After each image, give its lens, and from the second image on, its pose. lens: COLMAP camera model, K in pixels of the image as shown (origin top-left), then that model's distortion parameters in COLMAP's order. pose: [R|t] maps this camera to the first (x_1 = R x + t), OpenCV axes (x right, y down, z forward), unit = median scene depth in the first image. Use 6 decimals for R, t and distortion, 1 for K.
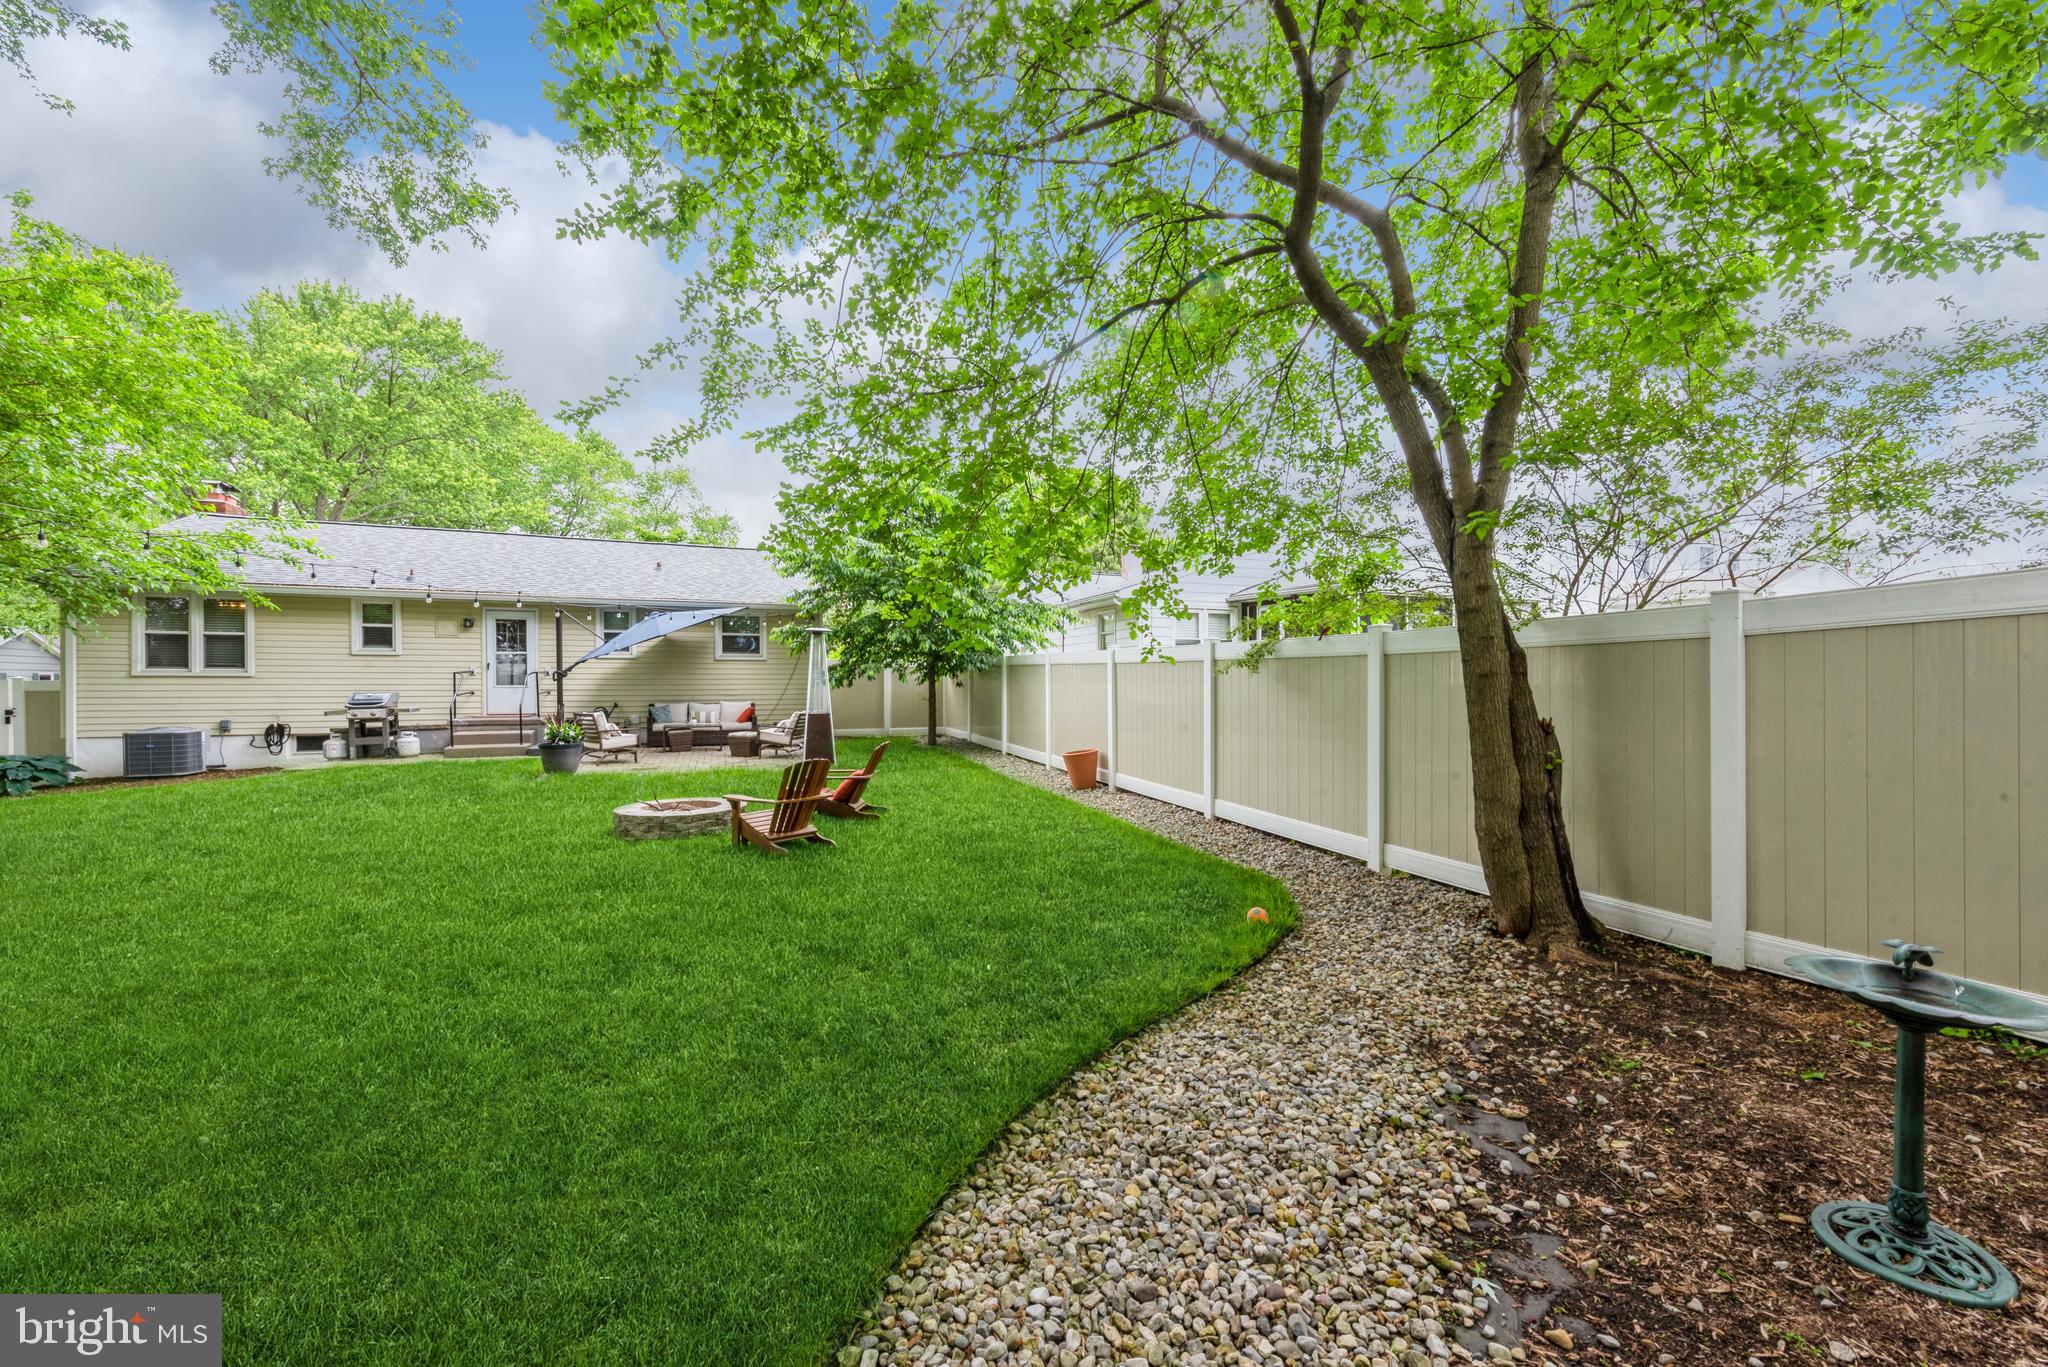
lens RADIAL K [[801.9, 0, 1032.0], [0, 801.9, 685.6], [0, 0, 1]] dist [0.009086, -0.002078]
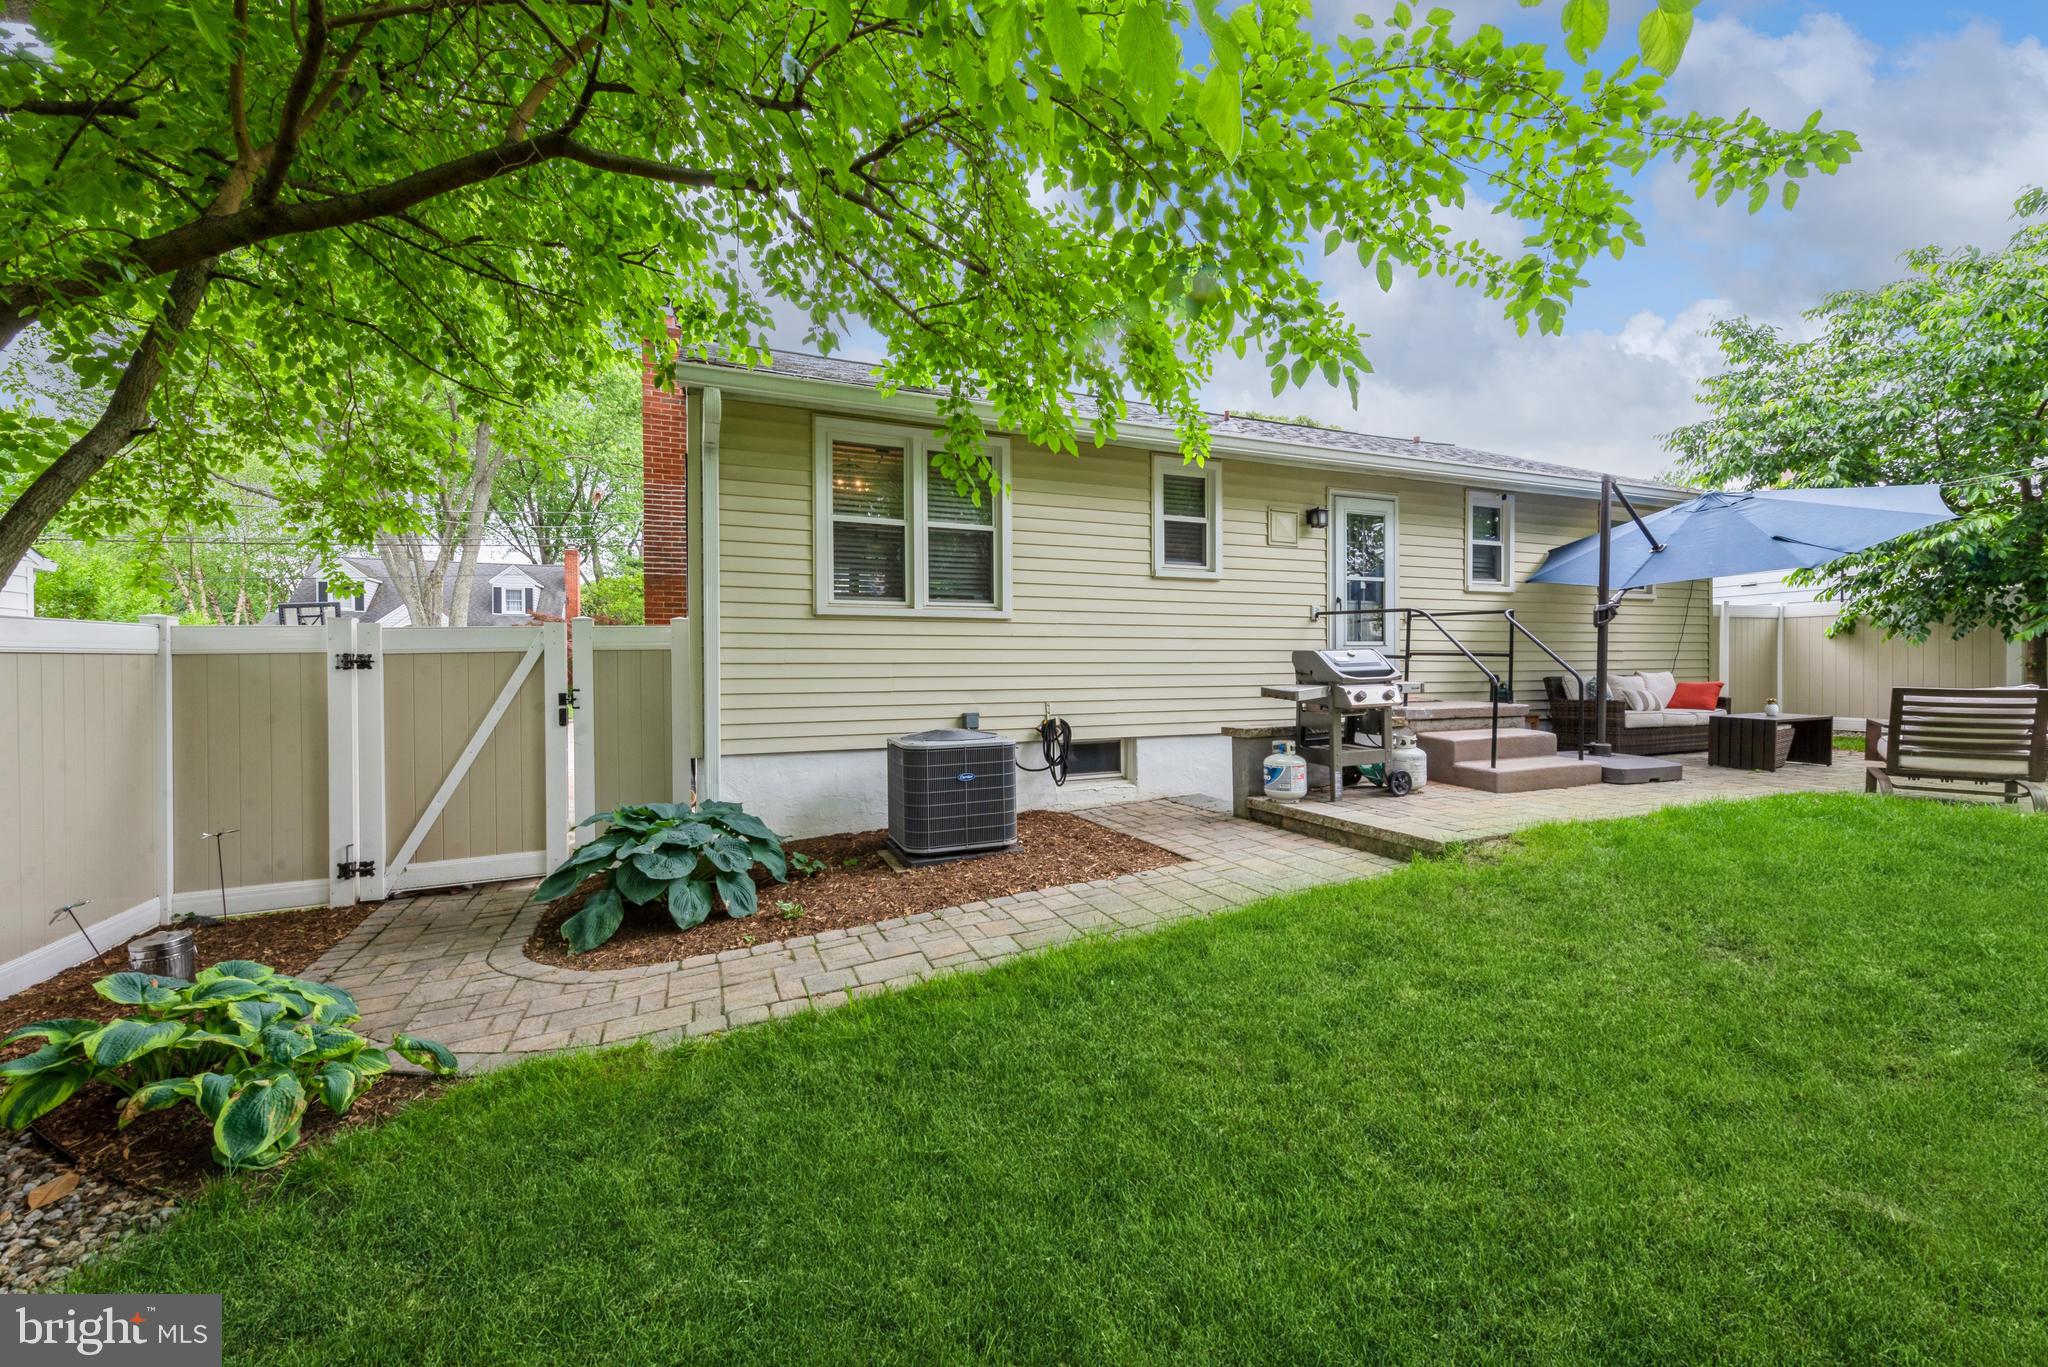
lens RADIAL K [[801.9, 0, 1040.9], [0, 801.9, 669.4], [0, 0, 1]] dist [0.009086, -0.002078]
pose [[0.999890, -0.010130, 0.010820, -1.770230], [0.010142, 0.999948, -0.001016, 0.035544], [-0.010809, 0.001125, 0.999941, 0.986188]]
